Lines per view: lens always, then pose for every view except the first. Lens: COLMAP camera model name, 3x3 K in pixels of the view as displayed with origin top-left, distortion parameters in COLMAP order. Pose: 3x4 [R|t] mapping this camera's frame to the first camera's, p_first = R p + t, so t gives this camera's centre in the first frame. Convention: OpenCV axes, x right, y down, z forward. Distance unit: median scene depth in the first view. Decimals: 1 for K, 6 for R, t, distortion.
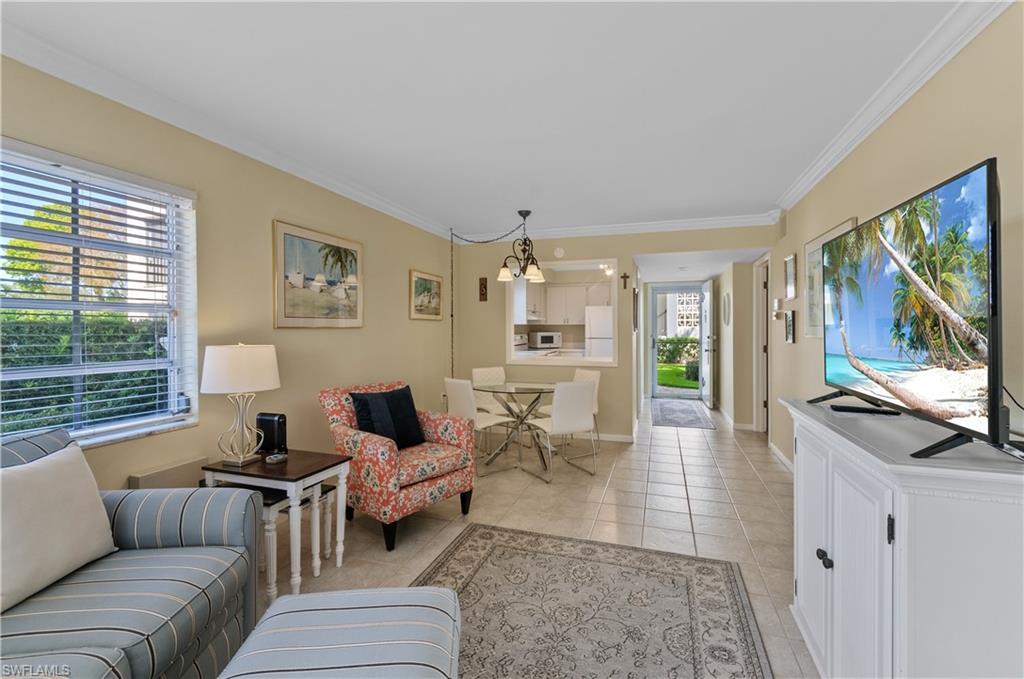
lens RADIAL K [[456.9, 0, 511.0], [0, 456.9, 329.0], [0, 0, 1]] dist [-0.001581, 0.000171]
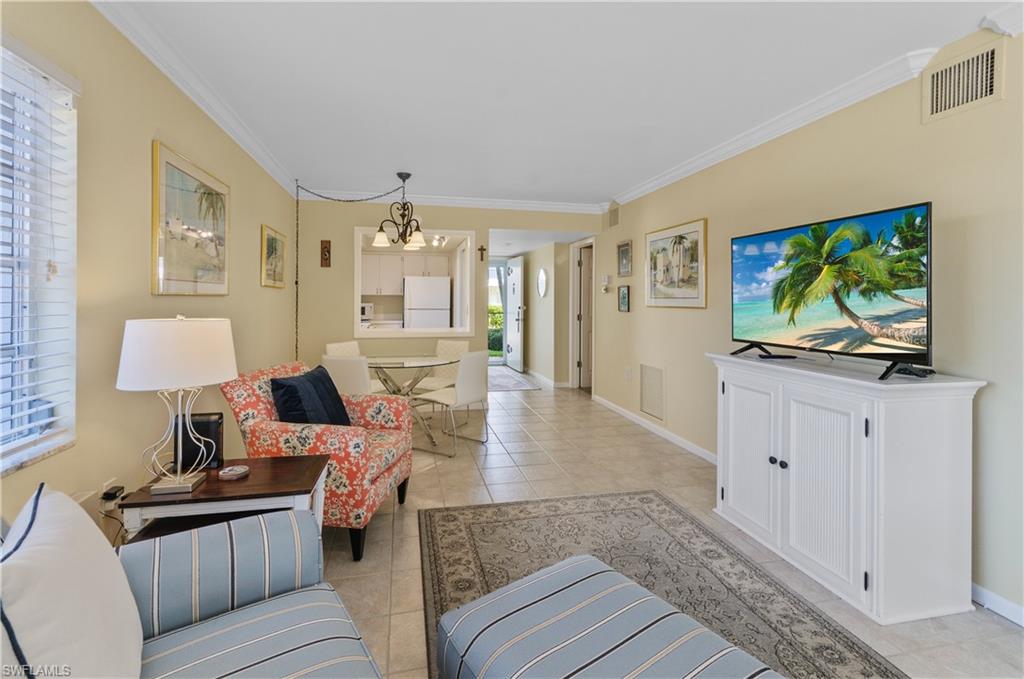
lens RADIAL K [[468.1, 0, 509.9], [0, 468.1, 296.3], [0, 0, 1]] dist [-0.000638, 0.000291]
pose [[0.855269, 0.010423, 0.518079, -0.300793], [-0.005775, 0.999927, -0.010585, 0.003492], [-0.518152, 0.006061, 0.855267, 0.071874]]
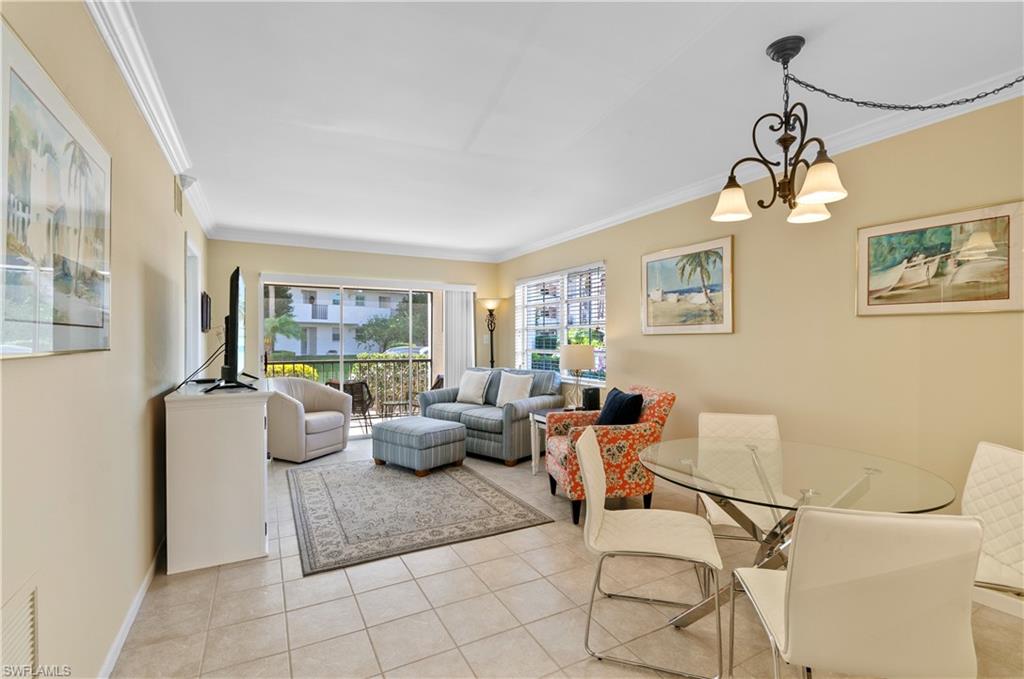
lens RADIAL K [[467.7, 0, 512.0], [0, 467.7, 339.5], [0, 0, 1]] dist [-0.001435, -0.000042]
pose [[-0.690797, 0.006188, -0.723022, 0.540237], [0.004003, 0.999981, 0.004734, 0.002341], [0.723037, 0.000376, -0.690809, 1.197426]]
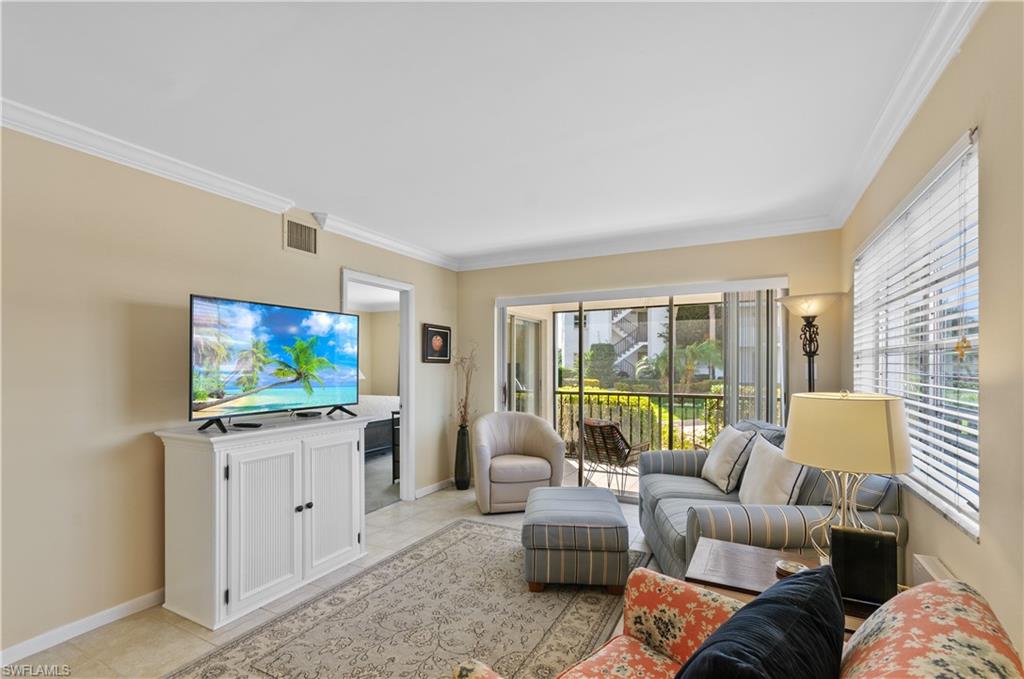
lens RADIAL K [[458.1, 0, 511.6], [0, 458.1, 367.8], [0, 0, 1]] dist [0.000810, 0.000206]
pose [[-0.987510, 0.003887, 0.157509, -0.126015], [0.004946, 0.999968, 0.006331, -0.005045], [-0.157479, 0.007031, -0.987497, 0.976243]]
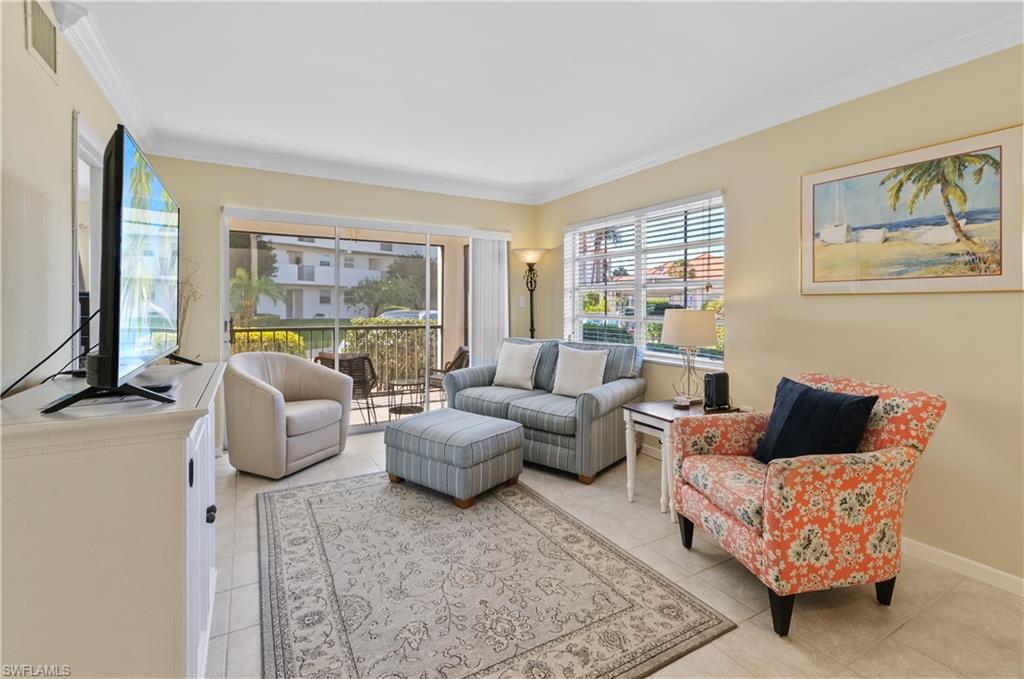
lens RADIAL K [[462.2, 0, 515.3], [0, 462.2, 308.0], [0, 0, 1]] dist [0.002504, 0.000127]
pose [[-0.665098, 0.007731, -0.746716, 0.387060], [-0.003365, 0.999905, 0.013349, 0.009364], [0.746748, 0.011391, -0.665009, 0.845050]]
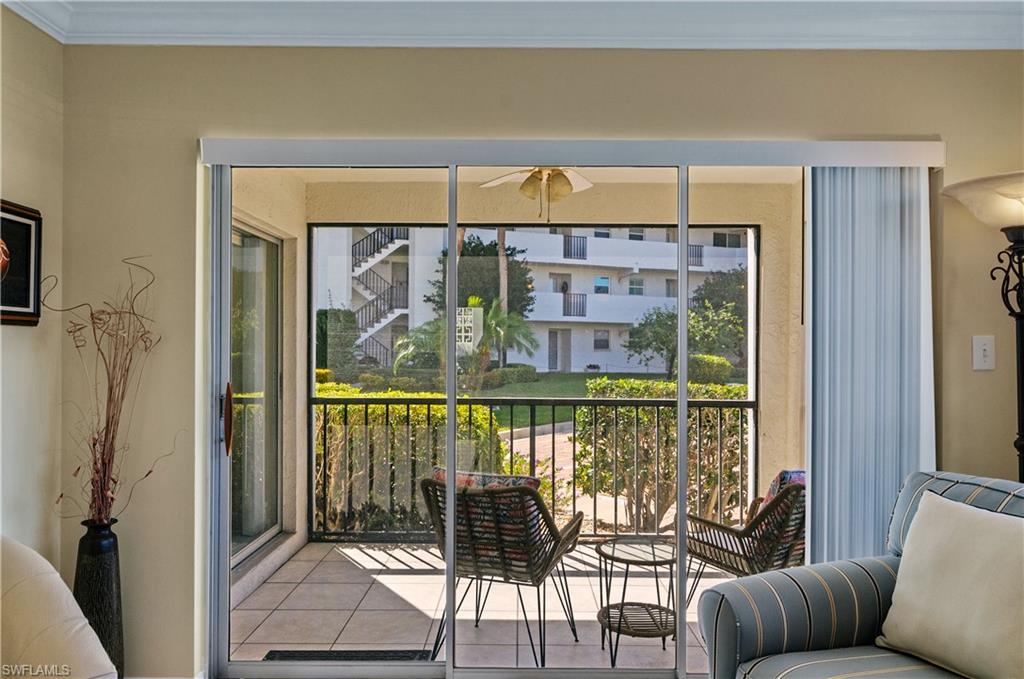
lens RADIAL K [[704.0, 0, 512.0], [0, 704.0, 339.5], [0, 0, 1]] dist [0.001937, 0.000957]
pose [[-0.953579, -0.004247, -0.301112, 0.022398], [-0.001715, 0.999961, -0.008670, 0.004775], [0.301137, -0.007751, -0.953549, 0.492994]]
